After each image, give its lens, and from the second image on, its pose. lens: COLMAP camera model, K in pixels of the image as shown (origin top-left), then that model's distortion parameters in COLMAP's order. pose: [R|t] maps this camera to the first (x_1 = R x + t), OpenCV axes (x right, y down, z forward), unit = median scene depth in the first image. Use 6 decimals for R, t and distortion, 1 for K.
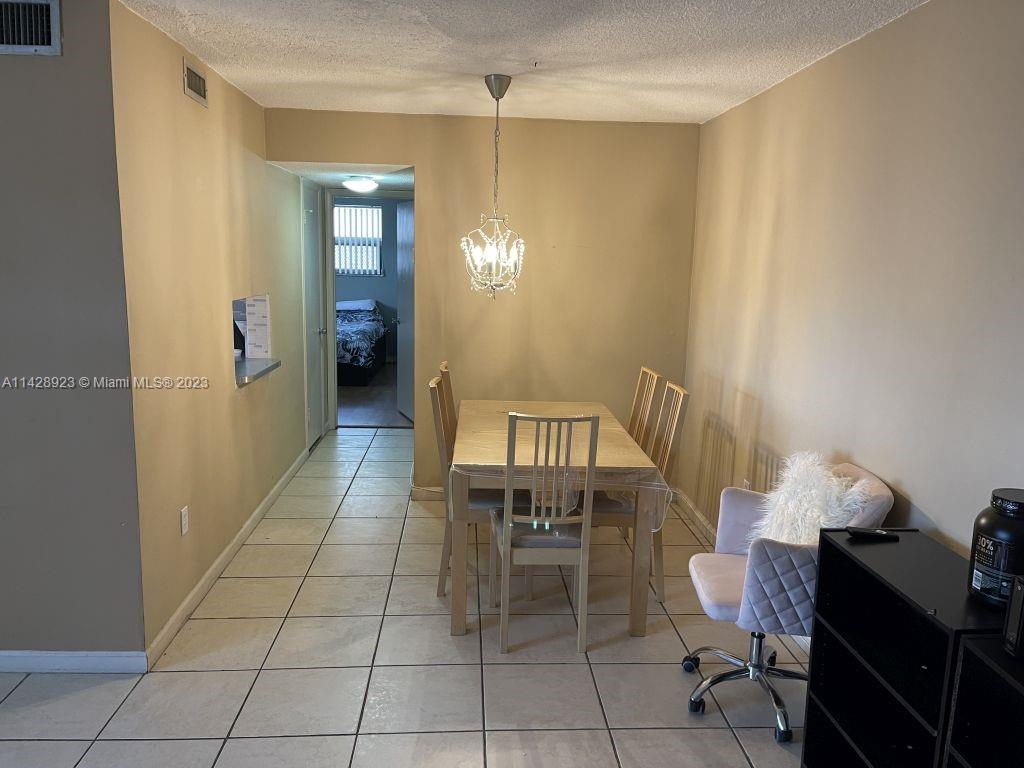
lens RADIAL K [[773.3, 0, 508.3], [0, 773.3, 384.3], [0, 0, 1]] dist [0.025676, -0.001310]
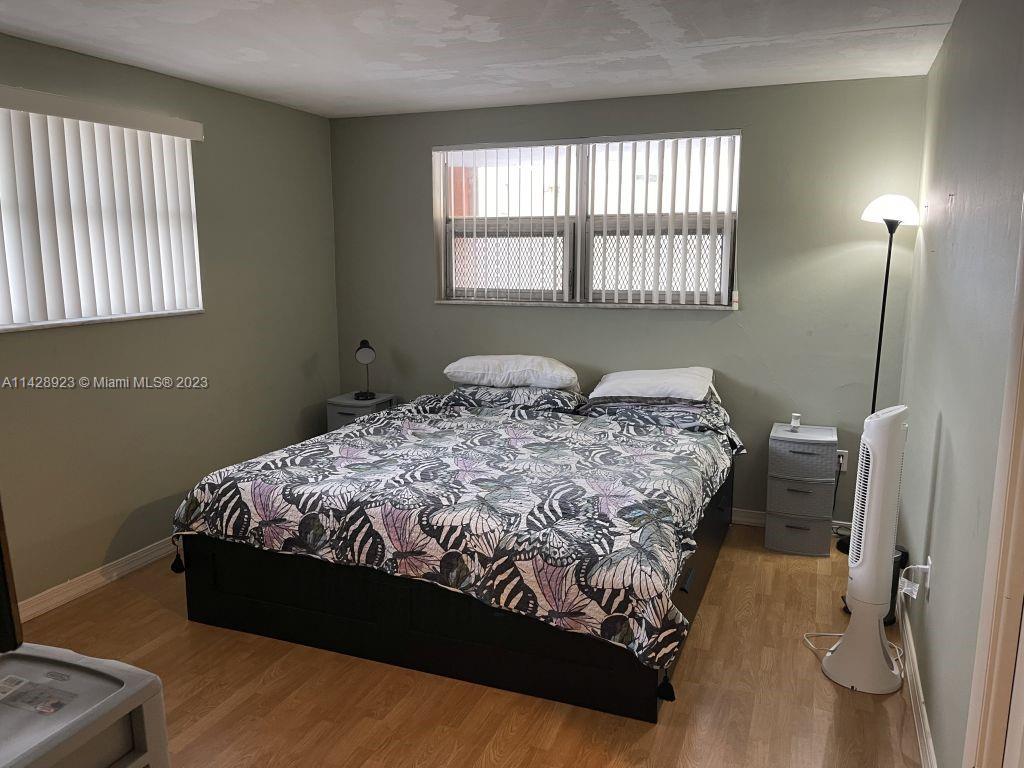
lens RADIAL K [[773.3, 0, 510.2], [0, 773.3, 384.4], [0, 0, 1]] dist [0.025676, -0.001310]
pose [[0.903539, 0.052453, -0.425283, -0.101323], [-0.049575, 0.998611, 0.017839, -0.109061], [0.425628, 0.004965, 0.904885, 0.630090]]
